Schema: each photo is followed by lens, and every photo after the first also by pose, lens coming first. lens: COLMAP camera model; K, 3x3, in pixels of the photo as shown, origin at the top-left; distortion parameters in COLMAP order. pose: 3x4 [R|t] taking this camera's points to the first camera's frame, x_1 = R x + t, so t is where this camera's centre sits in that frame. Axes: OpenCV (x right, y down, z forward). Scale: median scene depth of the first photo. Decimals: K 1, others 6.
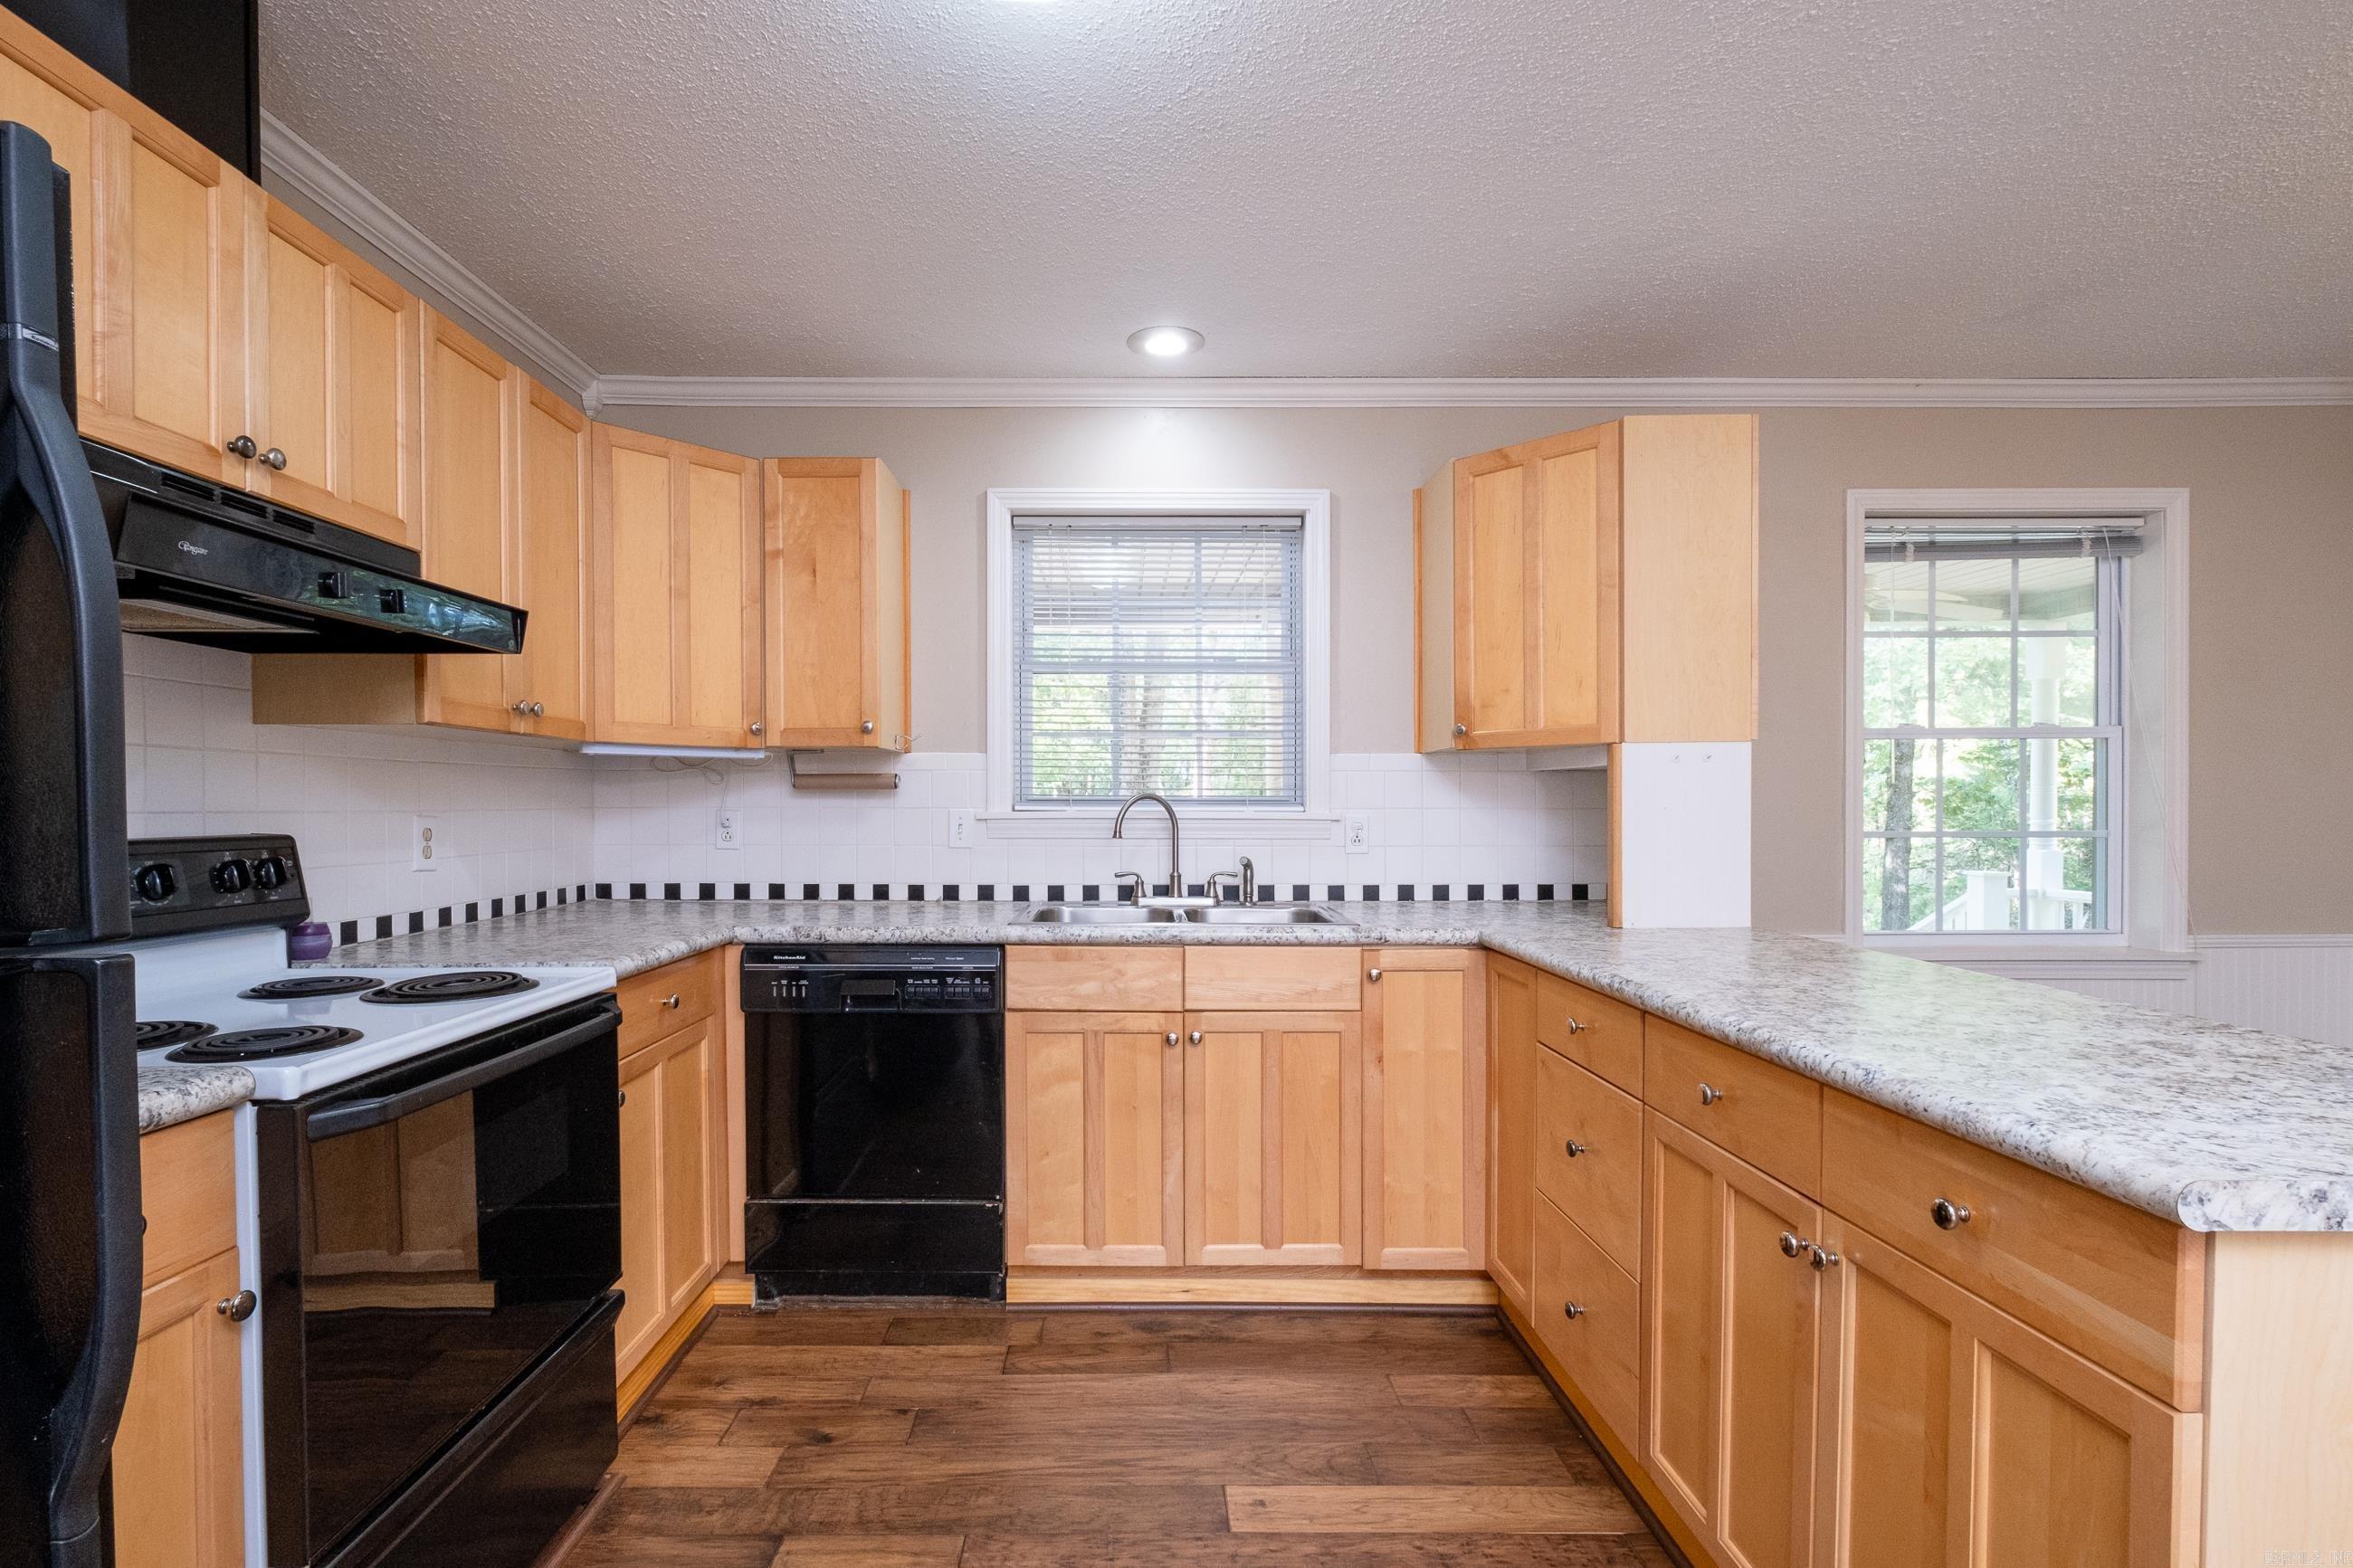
lens RADIAL K [[1069.1, 0, 1098.0], [0, 1069.1, 822.1], [0, 0, 1]] dist [-0.002302, -0.000216]
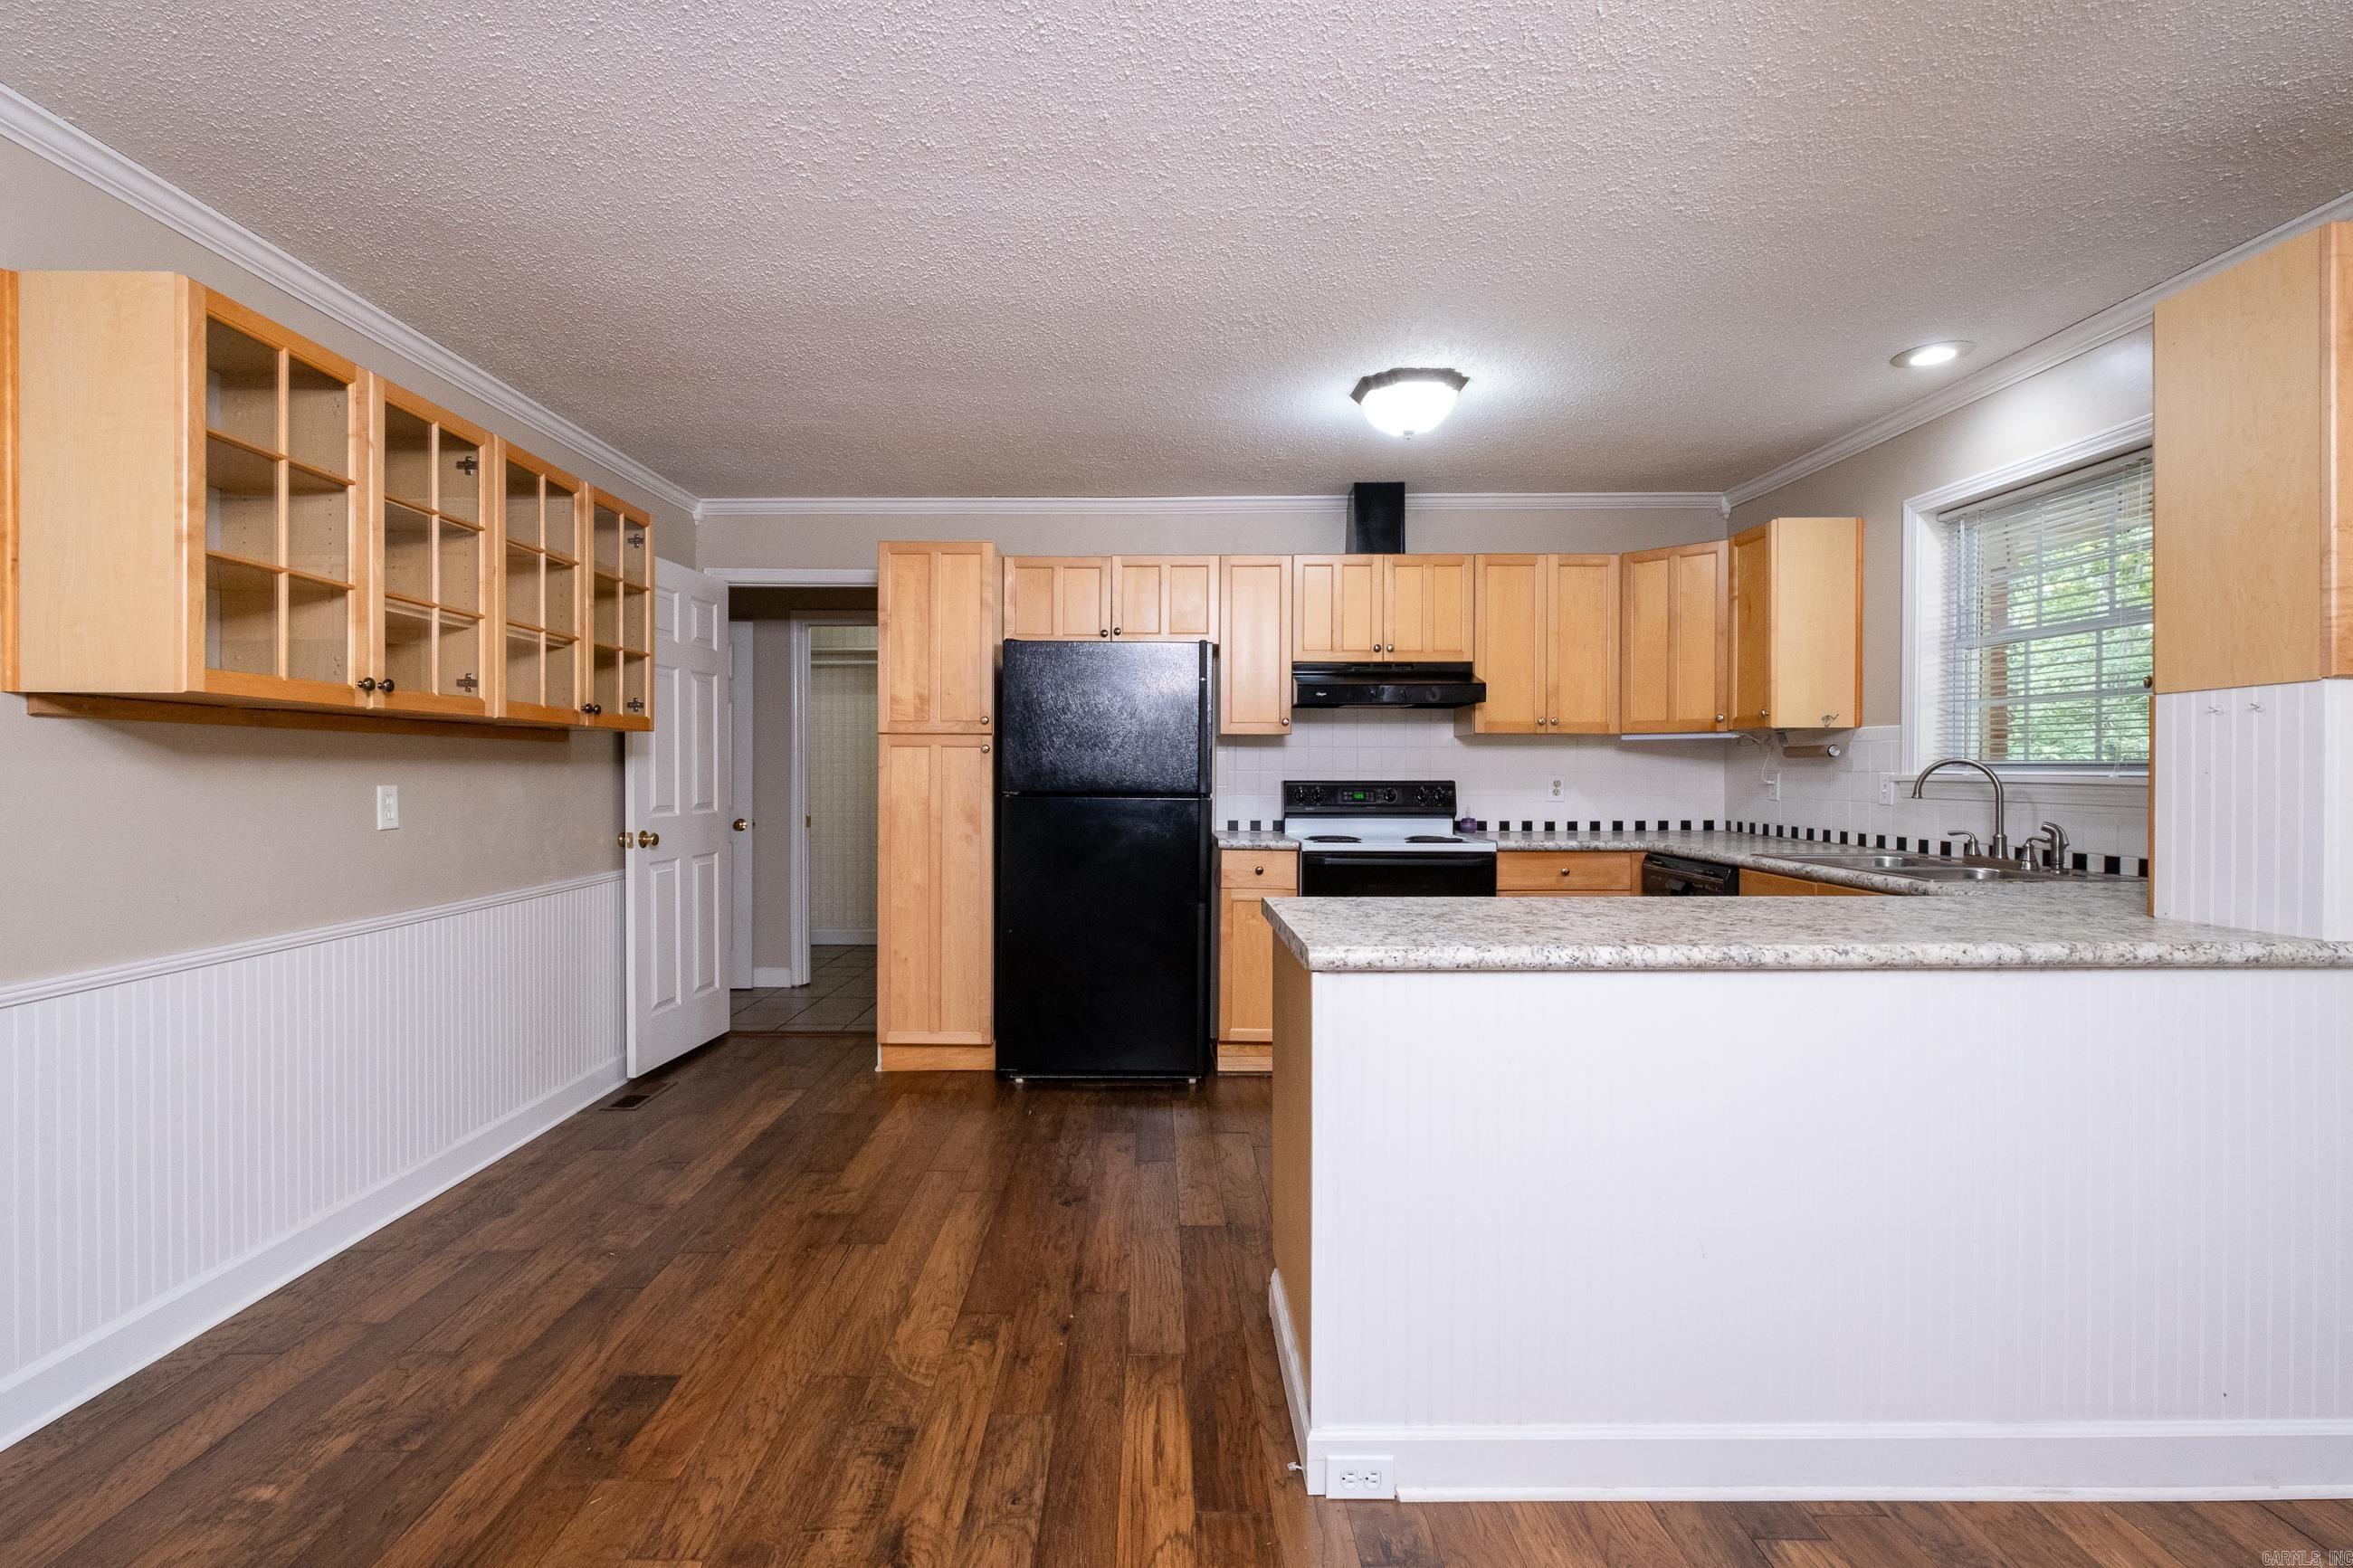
lens RADIAL K [[1069.1, 0, 1124.1], [0, 1069.1, 778.7], [0, 0, 1]] dist [-0.002302, -0.000216]
pose [[-0.019593, 0.009169, -0.999766, 1.307500], [-0.017437, 0.999803, 0.009511, -0.002023], [0.999656, 0.017619, -0.019429, 0.199309]]
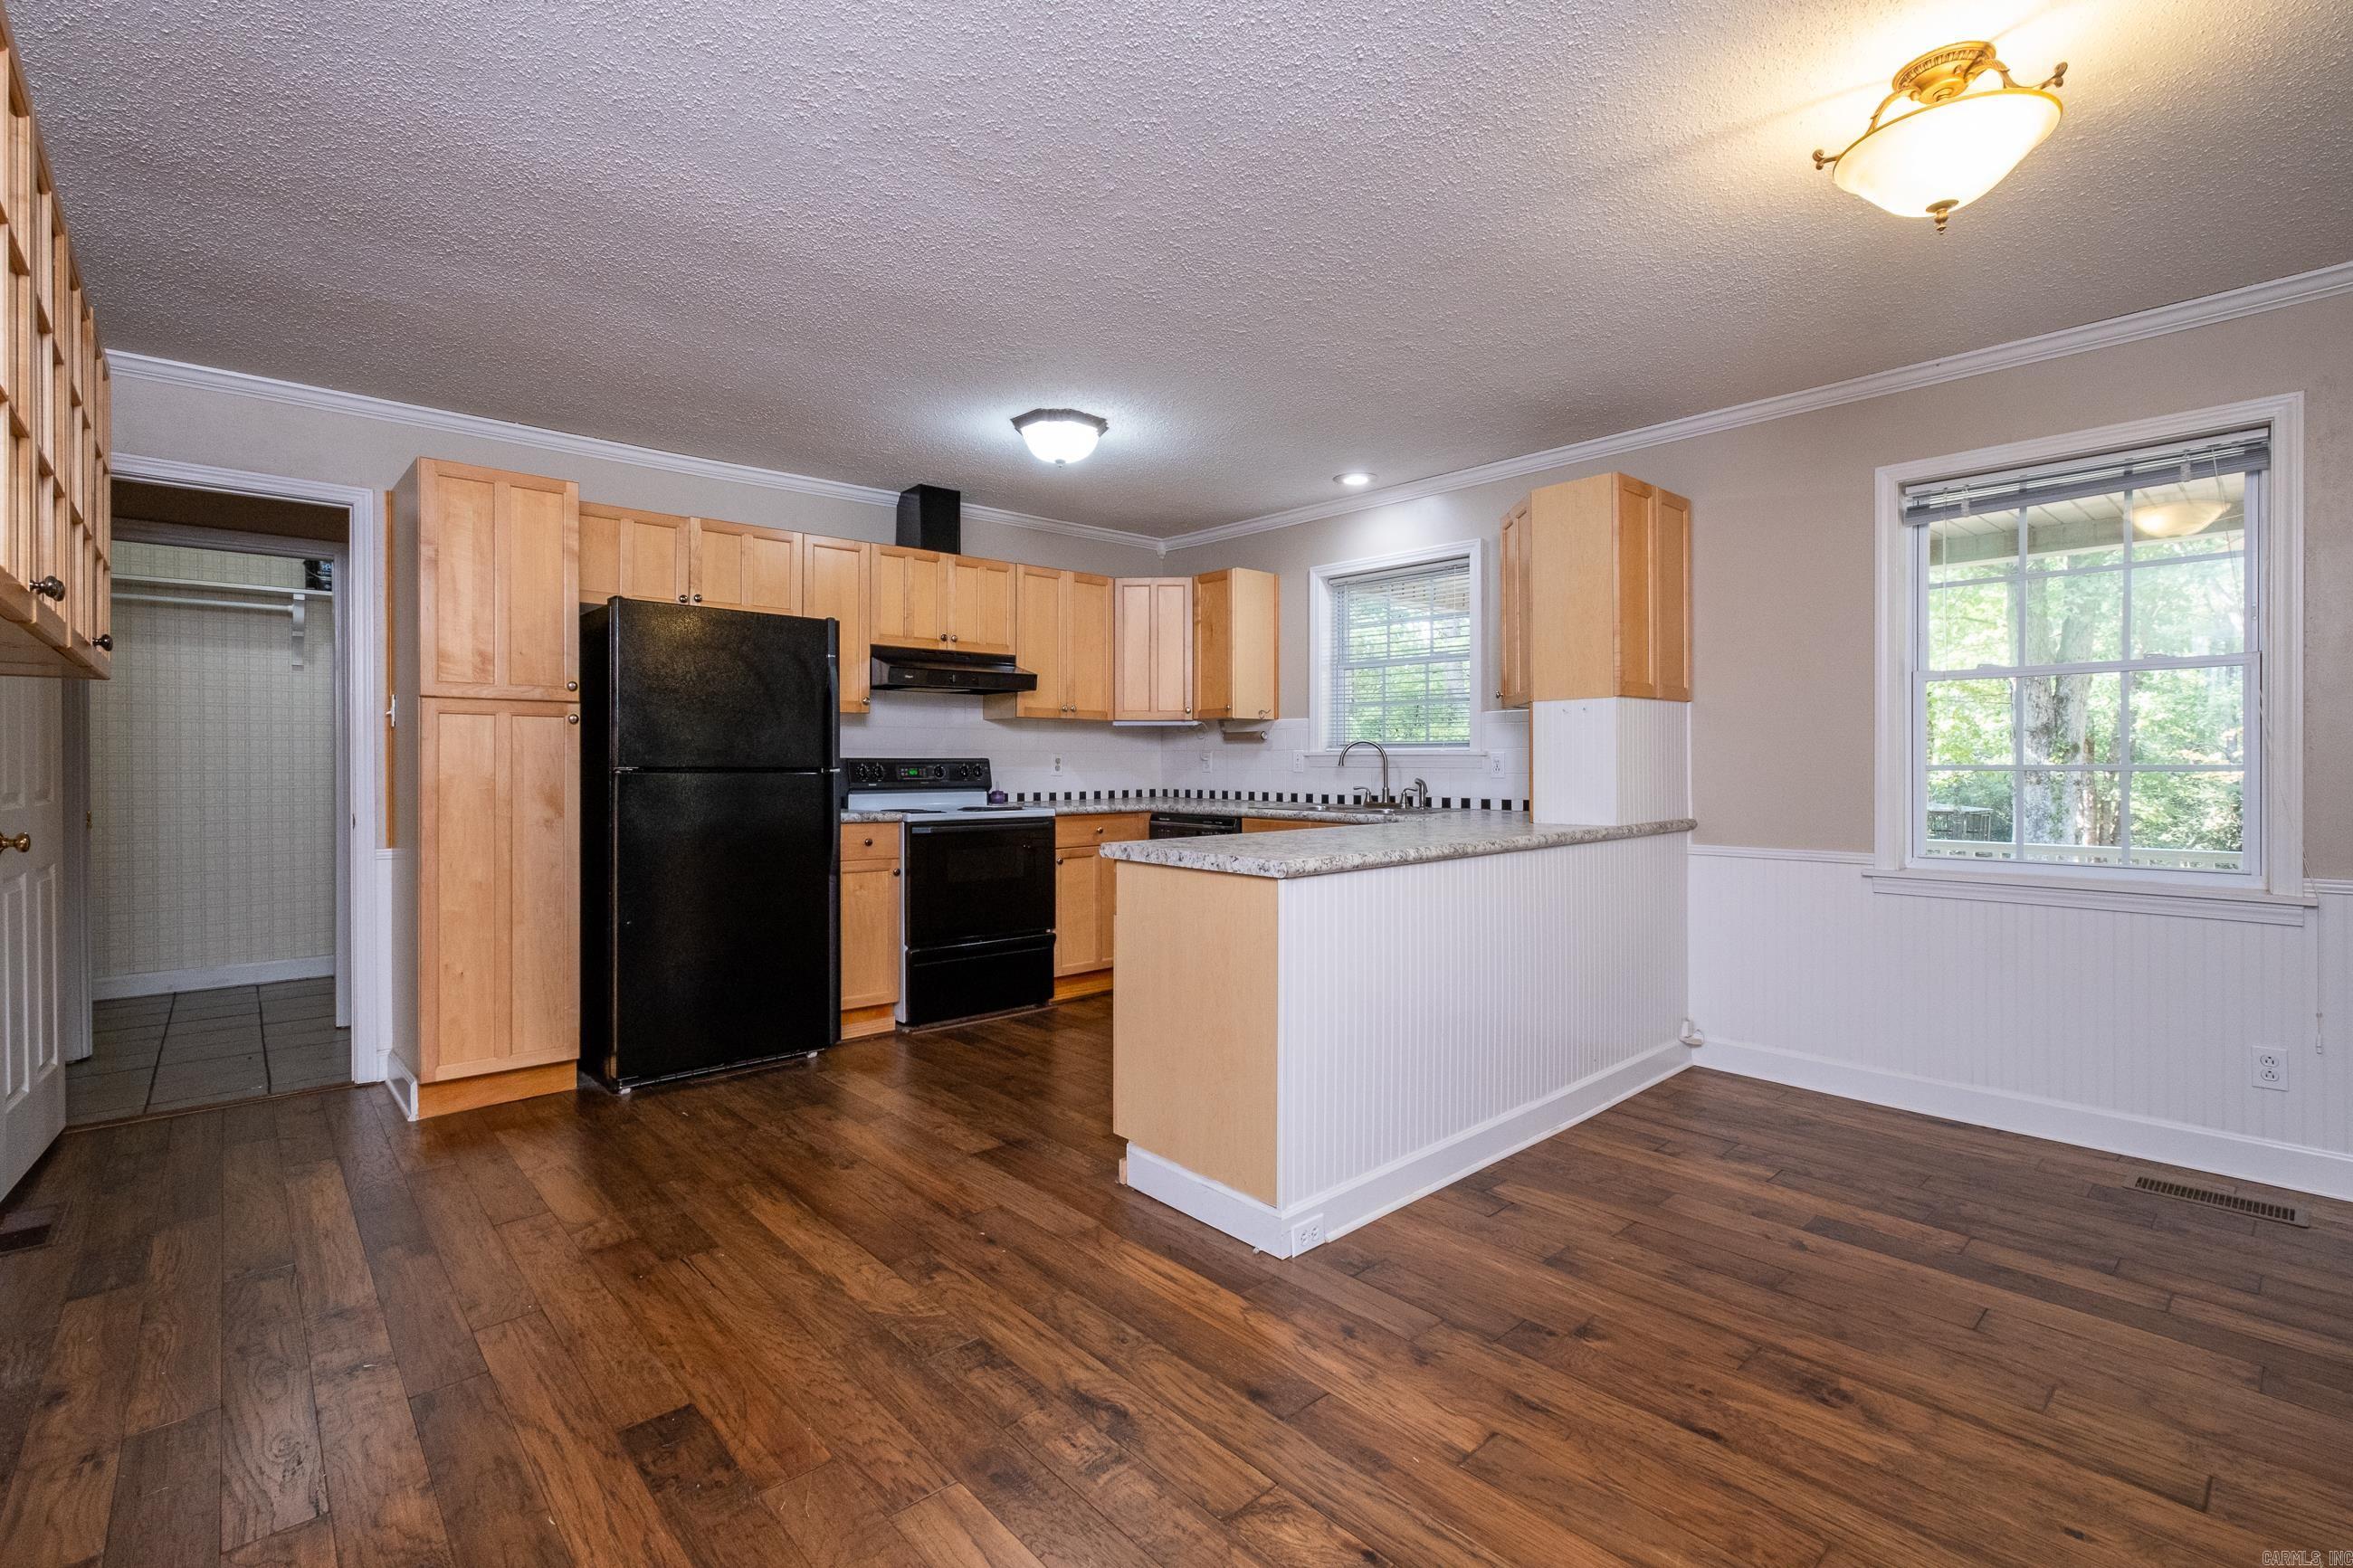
lens RADIAL K [[1069.1, 0, 1170.0], [0, 1069.1, 762.5], [0, 0, 1]] dist [-0.002302, -0.000216]
pose [[0.664156, 0.001190, -0.747593, 1.262848], [-0.012877, 0.999869, -0.009849, 0.033685], [0.747483, 0.016168, 0.664084, -0.396496]]
